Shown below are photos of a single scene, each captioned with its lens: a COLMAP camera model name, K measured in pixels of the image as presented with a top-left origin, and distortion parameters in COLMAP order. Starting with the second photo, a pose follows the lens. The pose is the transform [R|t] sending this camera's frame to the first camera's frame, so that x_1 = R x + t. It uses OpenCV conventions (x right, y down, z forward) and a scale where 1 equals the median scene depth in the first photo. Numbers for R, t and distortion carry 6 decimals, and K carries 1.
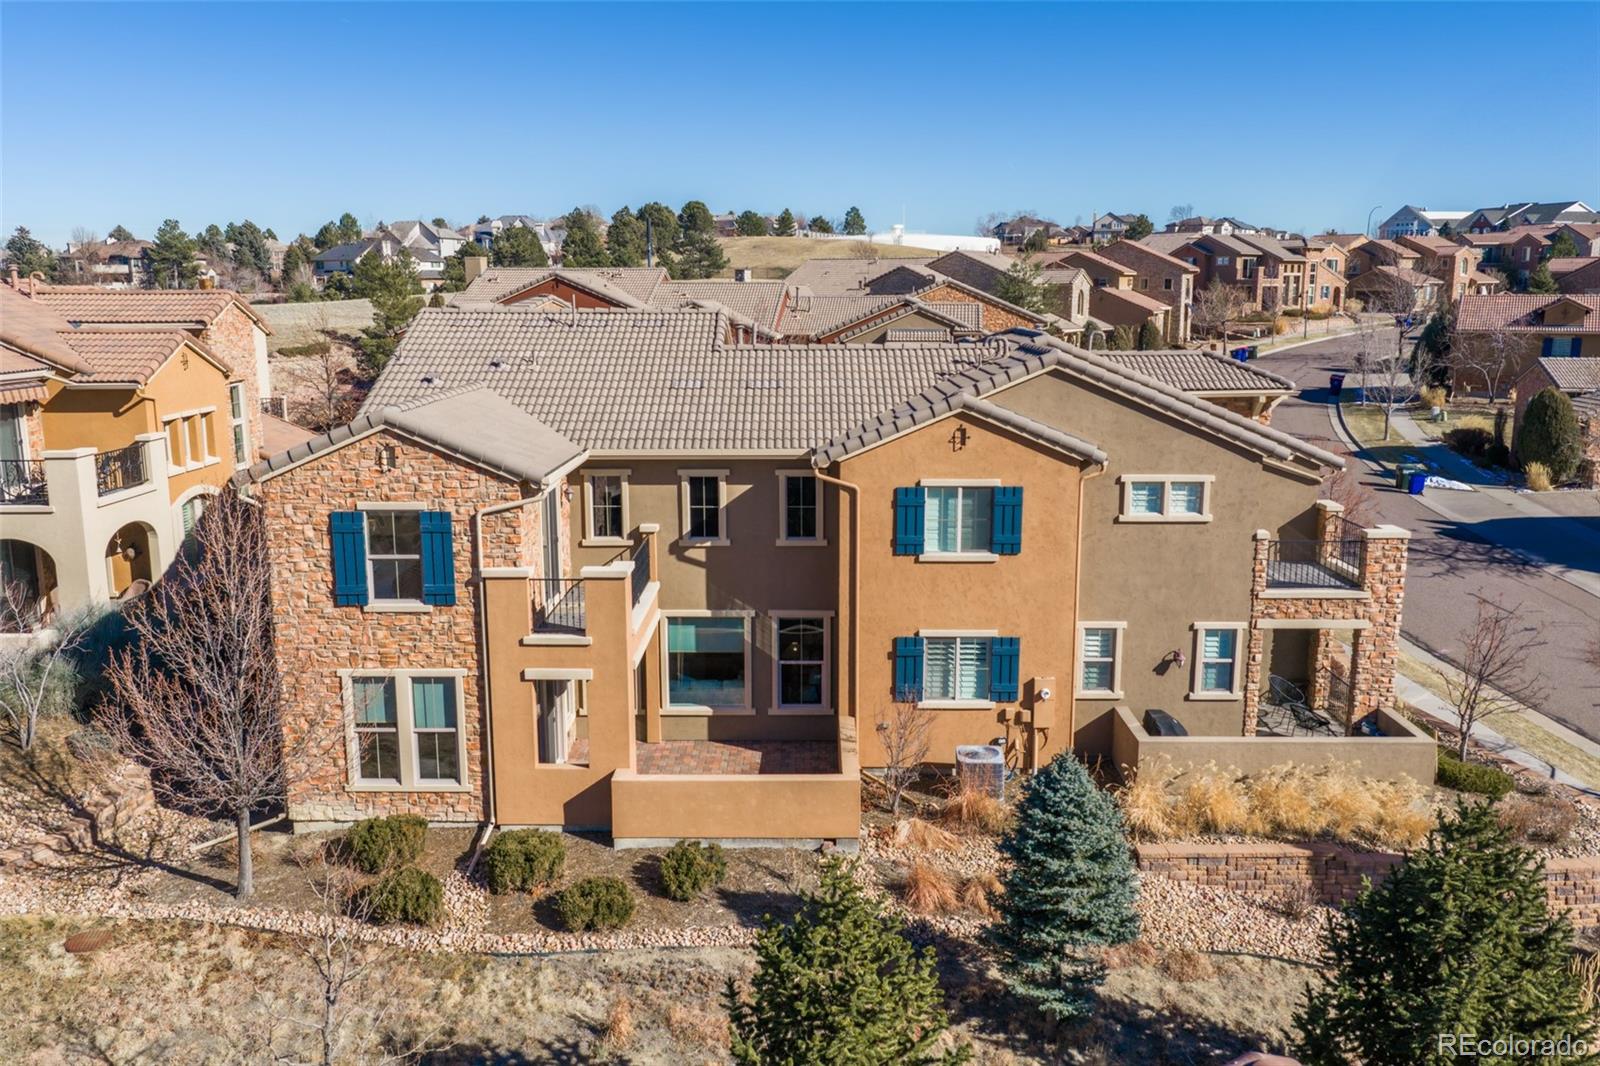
lens RADIAL K [[1329.4, 0, 797.6], [0, 1329.4, 537.8], [0, 0, 1]] dist [0.008186, 0.005800]
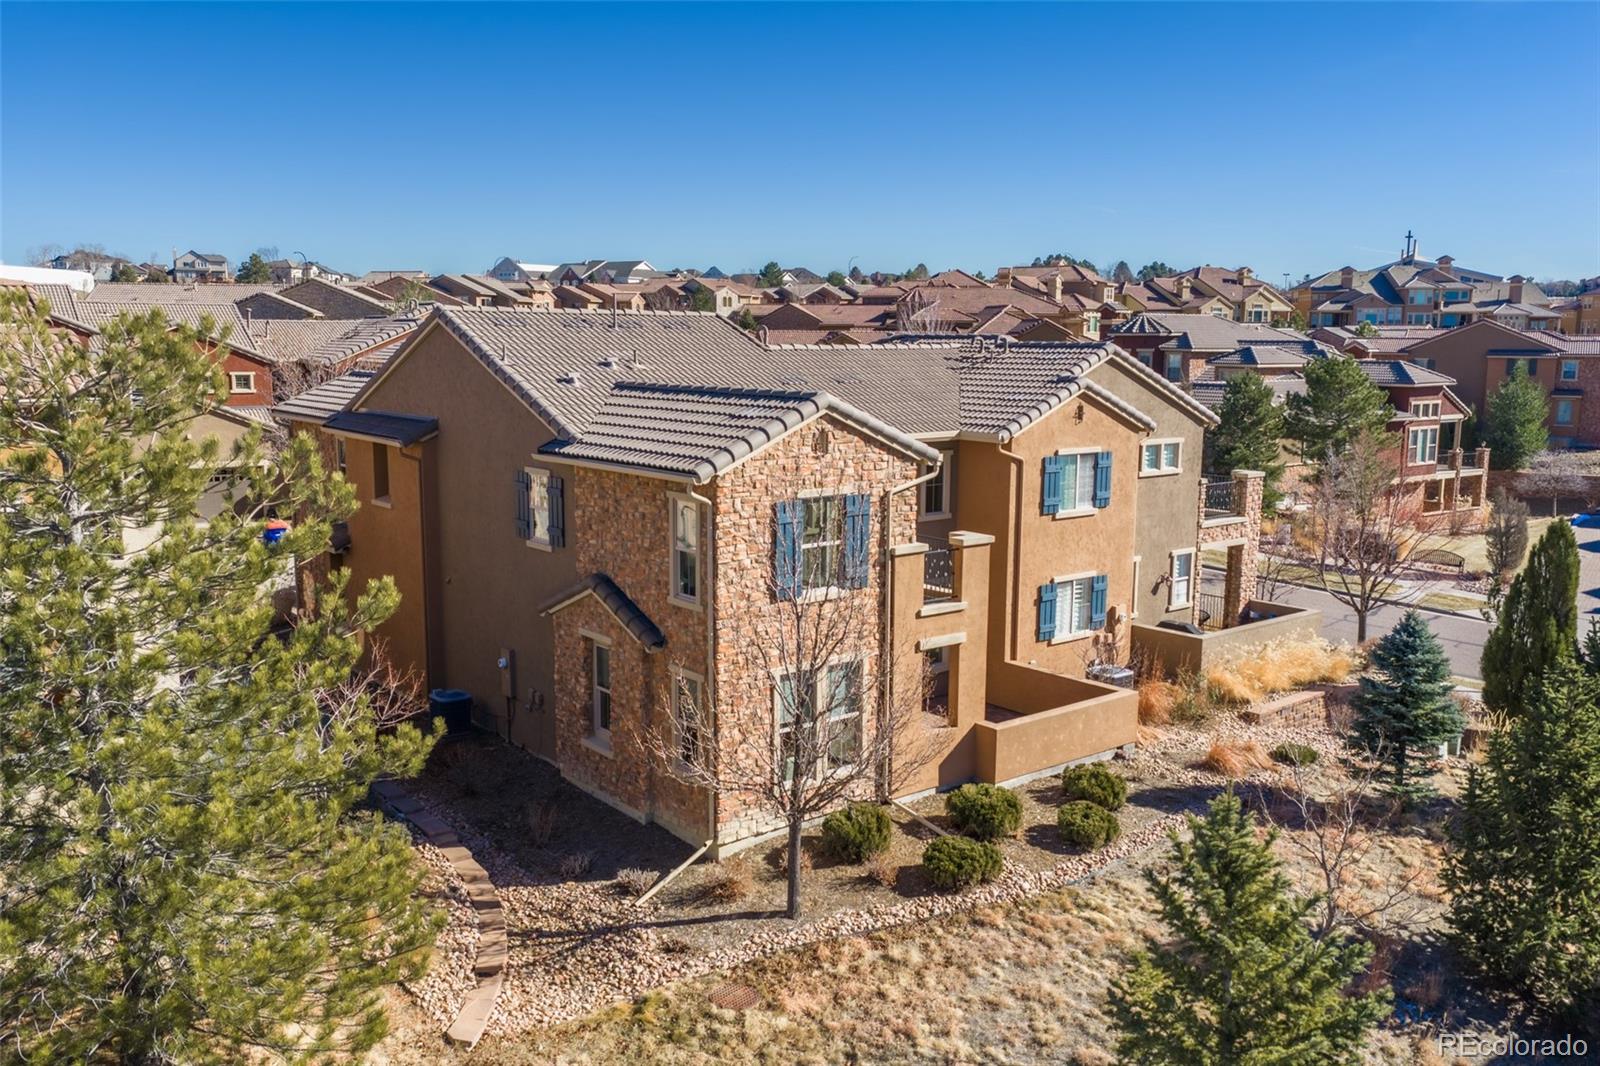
lens RADIAL K [[1329.4, 0, 798.4], [0, 1329.4, 529.7], [0, 0, 1]] dist [0.008186, 0.005800]
pose [[0.765988, -0.086041, 0.637071, -0.854671], [0.111734, 0.993738, -0.000133, 0.001607], [-0.633070, 0.071284, 0.770805, 0.228248]]
